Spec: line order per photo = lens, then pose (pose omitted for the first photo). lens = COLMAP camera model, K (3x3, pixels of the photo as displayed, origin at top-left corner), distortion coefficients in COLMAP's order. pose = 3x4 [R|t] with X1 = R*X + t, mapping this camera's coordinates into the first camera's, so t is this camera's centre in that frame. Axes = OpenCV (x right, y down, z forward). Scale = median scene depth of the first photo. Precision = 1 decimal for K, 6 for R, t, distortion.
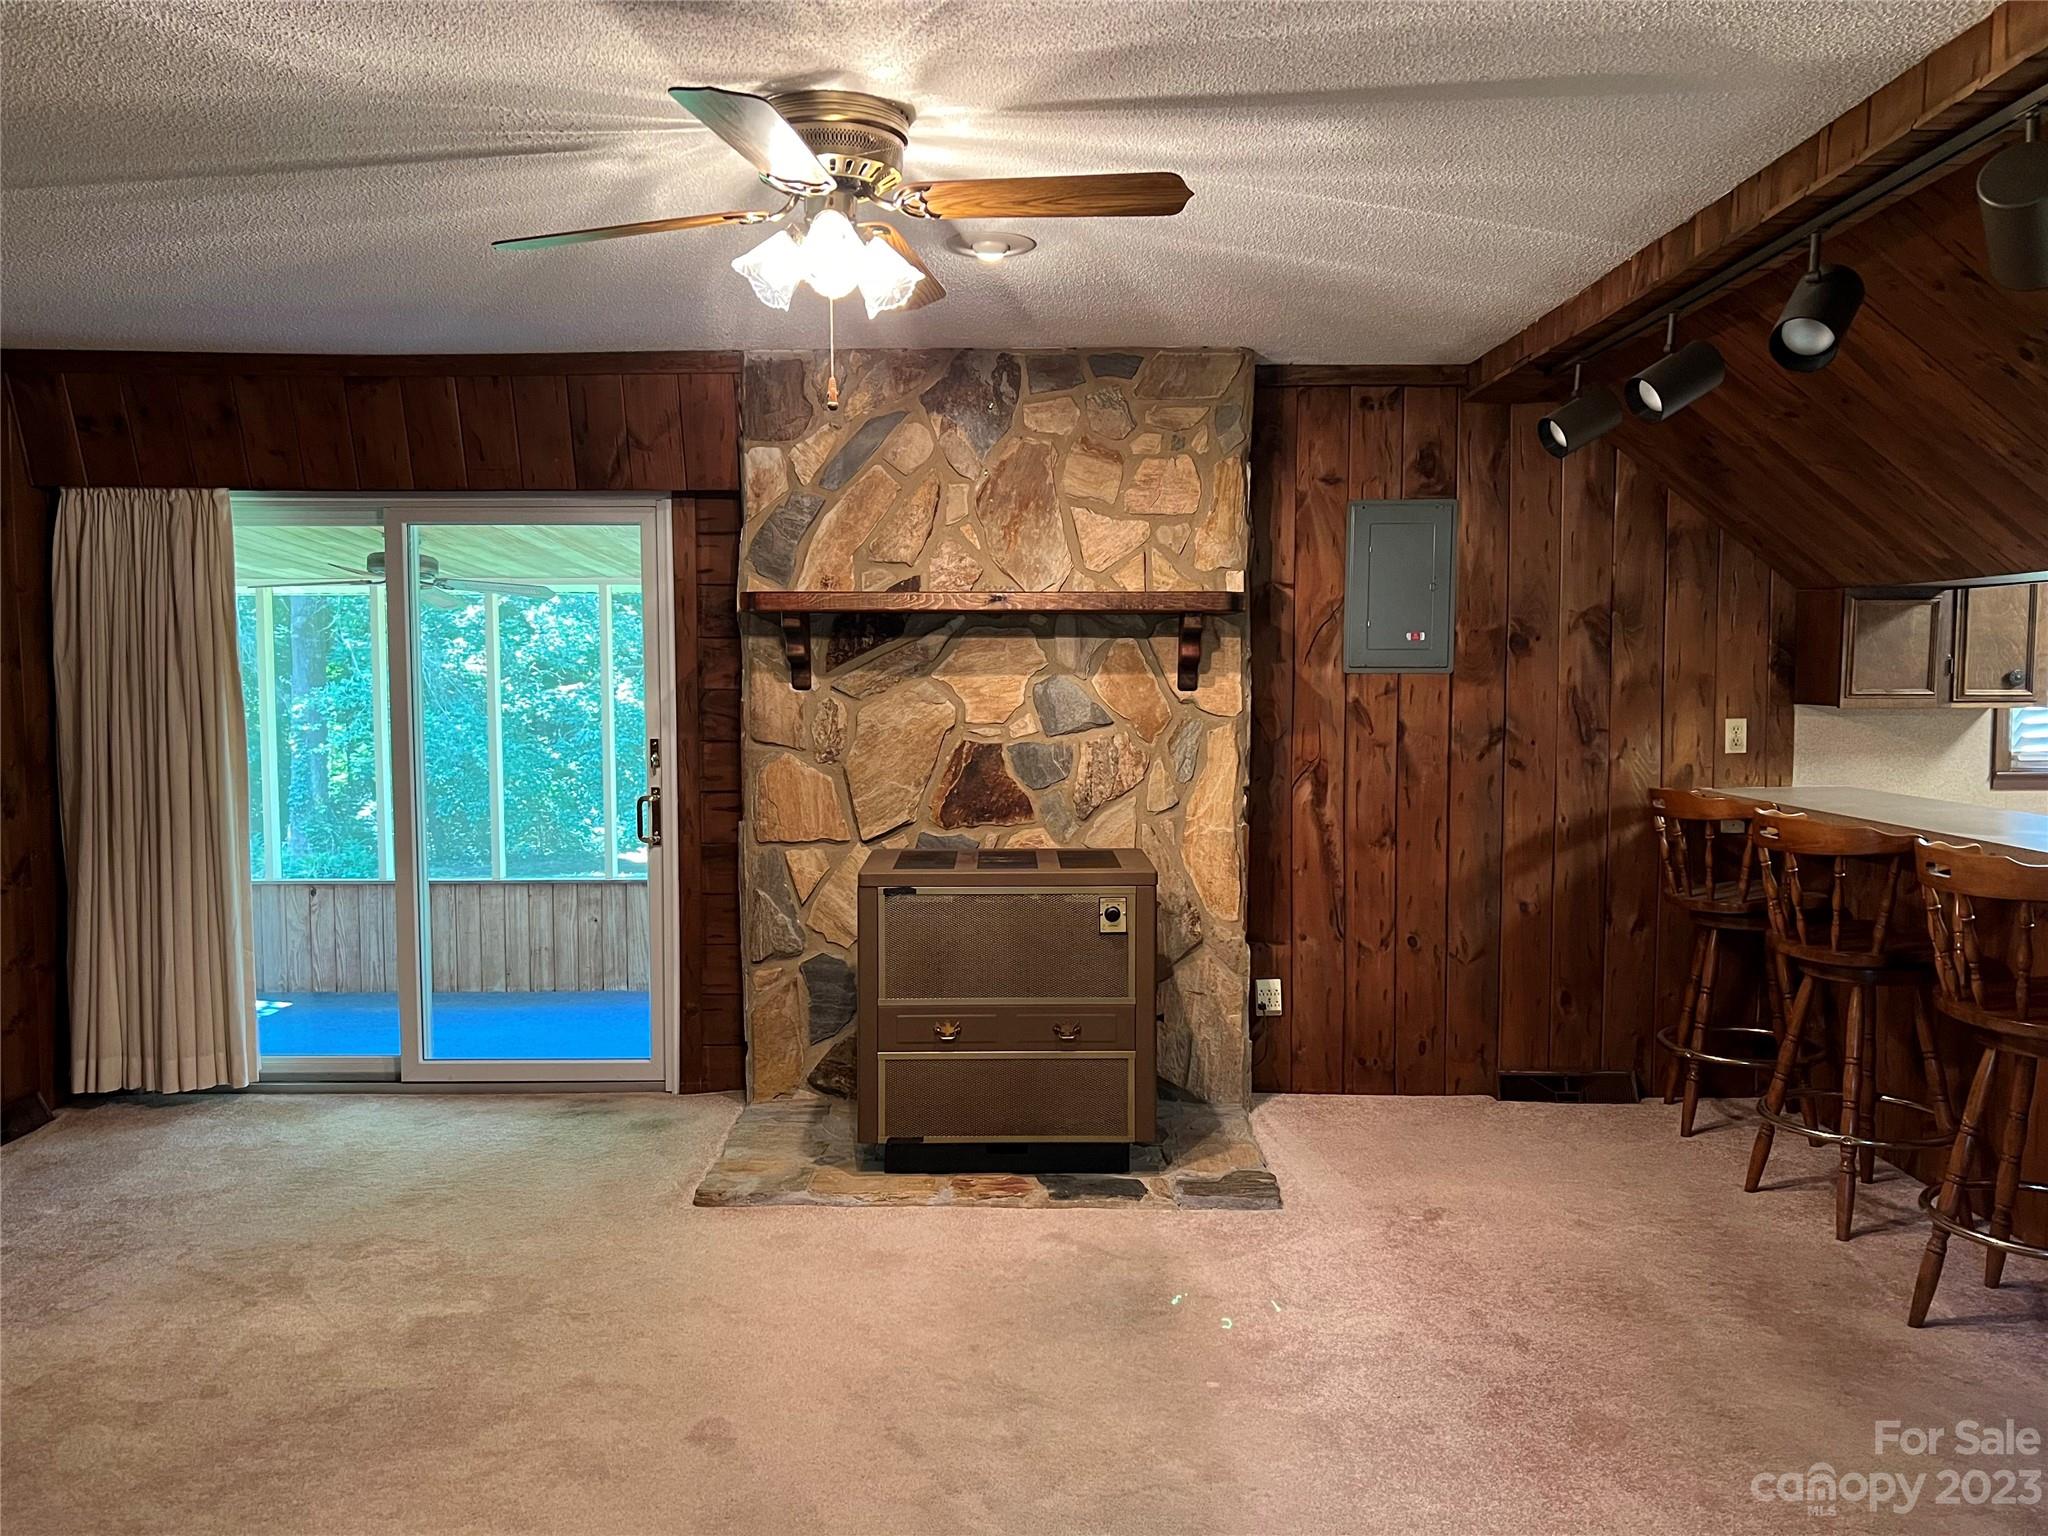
lens RADIAL K [[1532.9, 0, 1020.3], [0, 1532.9, 767.0], [0, 0, 1]] dist [0.009407, 0.002536]
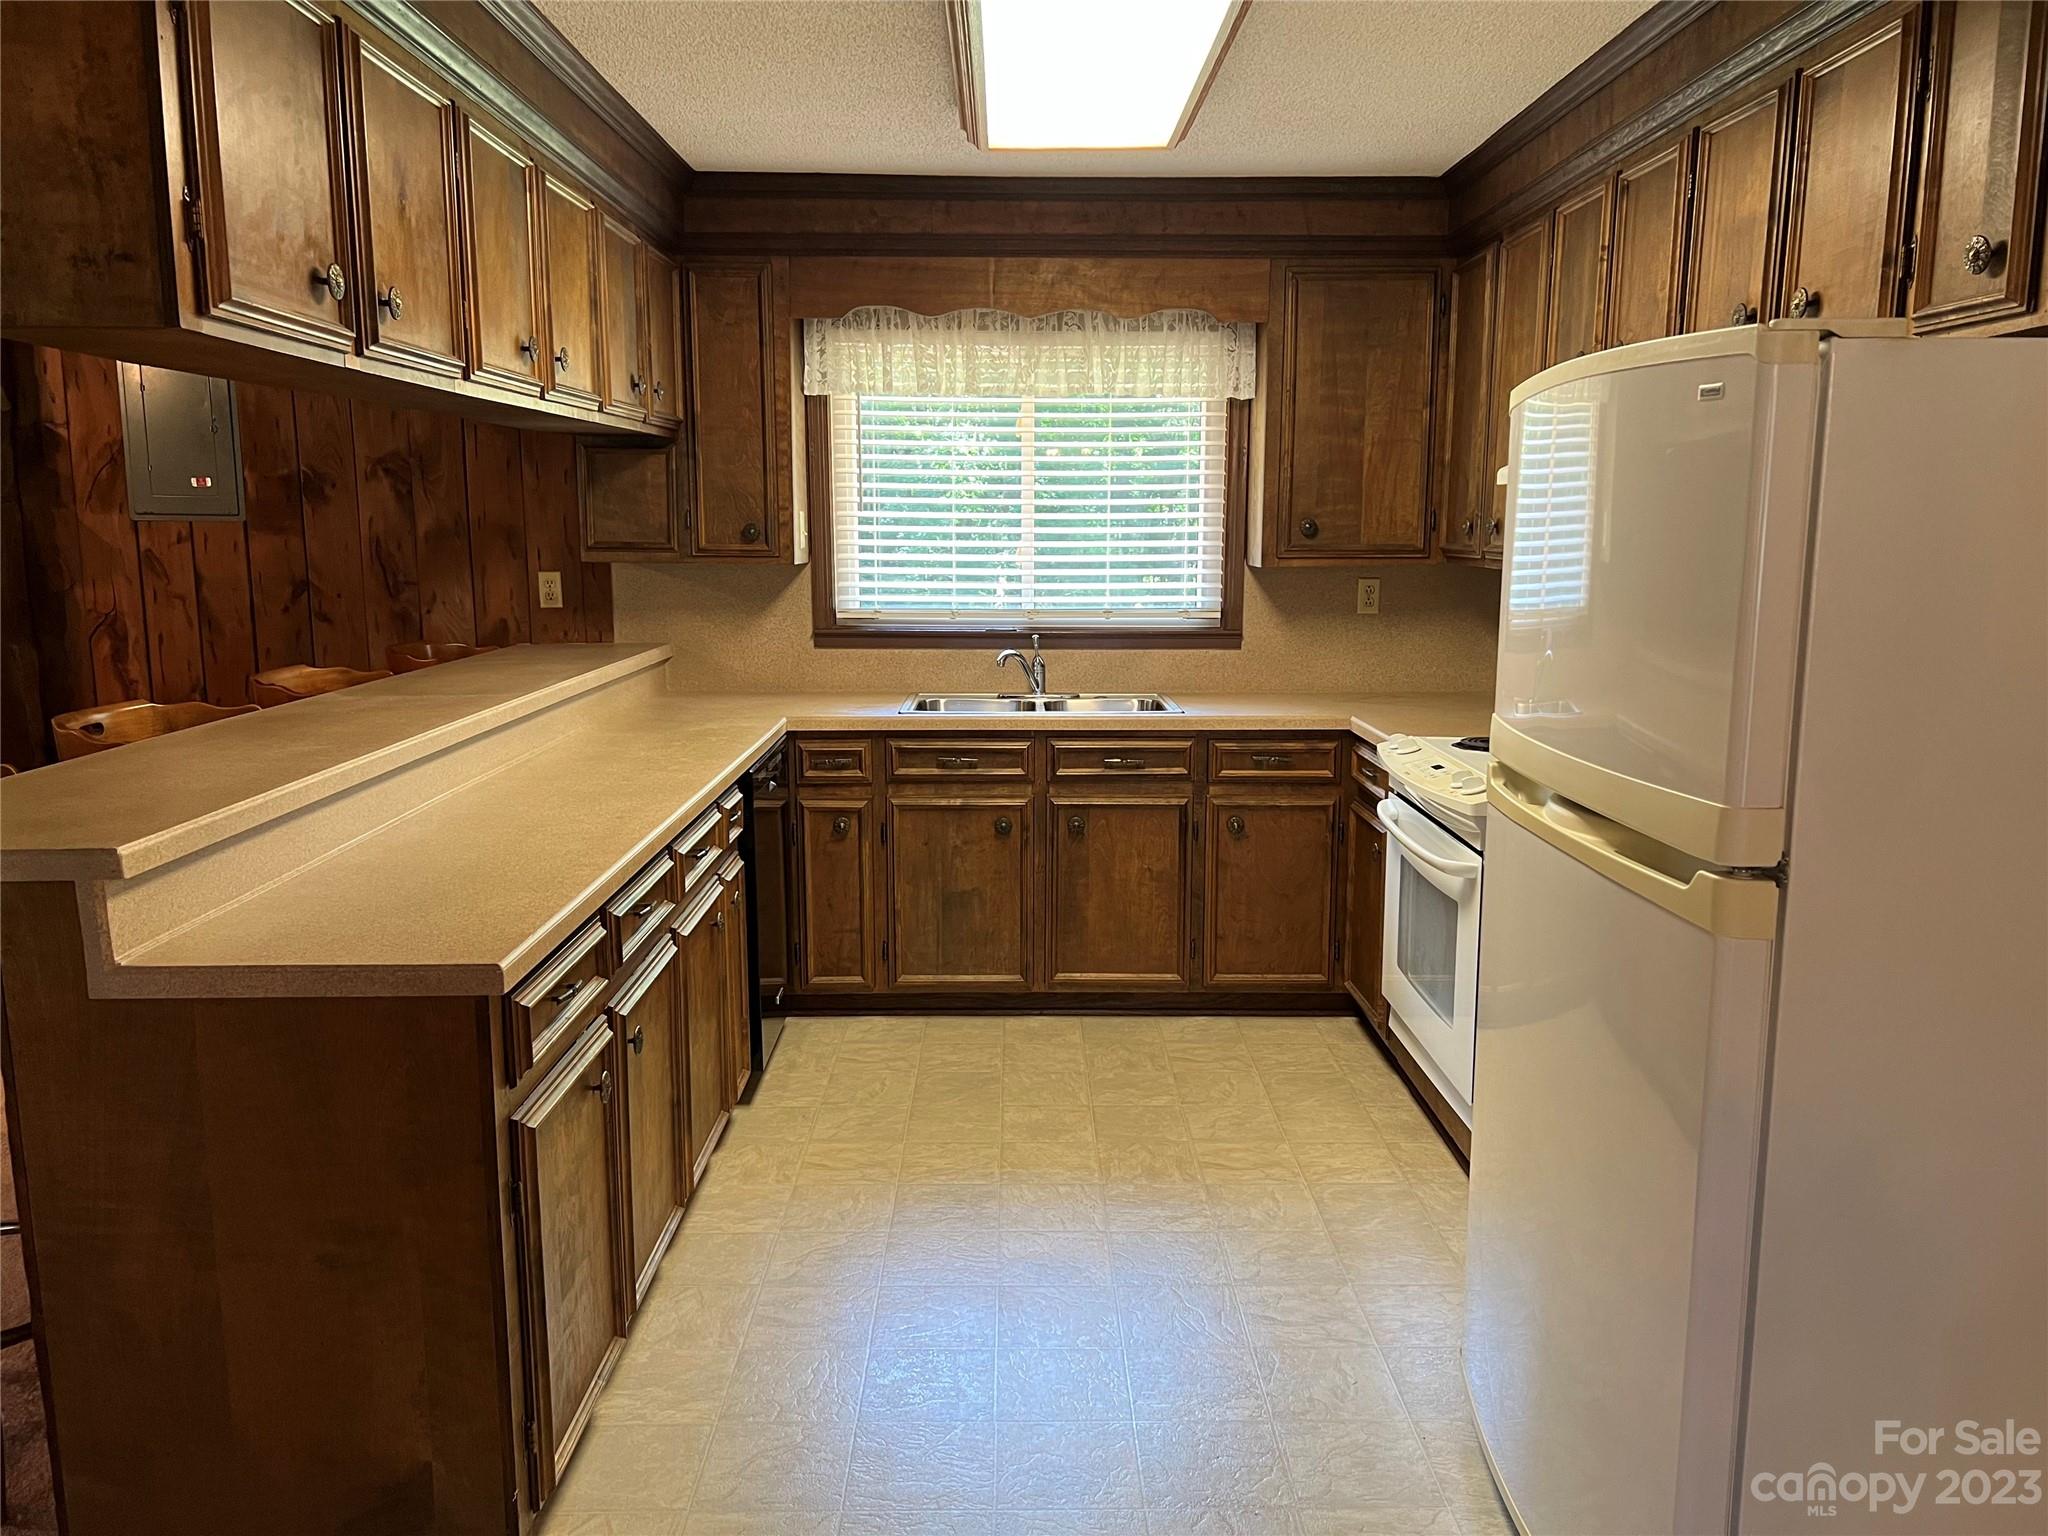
lens RADIAL K [[1532.9, 0, 1029.0], [0, 1532.9, 766.8], [0, 0, 1]] dist [0.009407, 0.002536]
pose [[0.999081, 0.001084, 0.042854, 0.725476], [-0.005327, 0.995072, 0.099009, -0.006704], [-0.042535, -0.099147, 0.994163, 0.015453]]
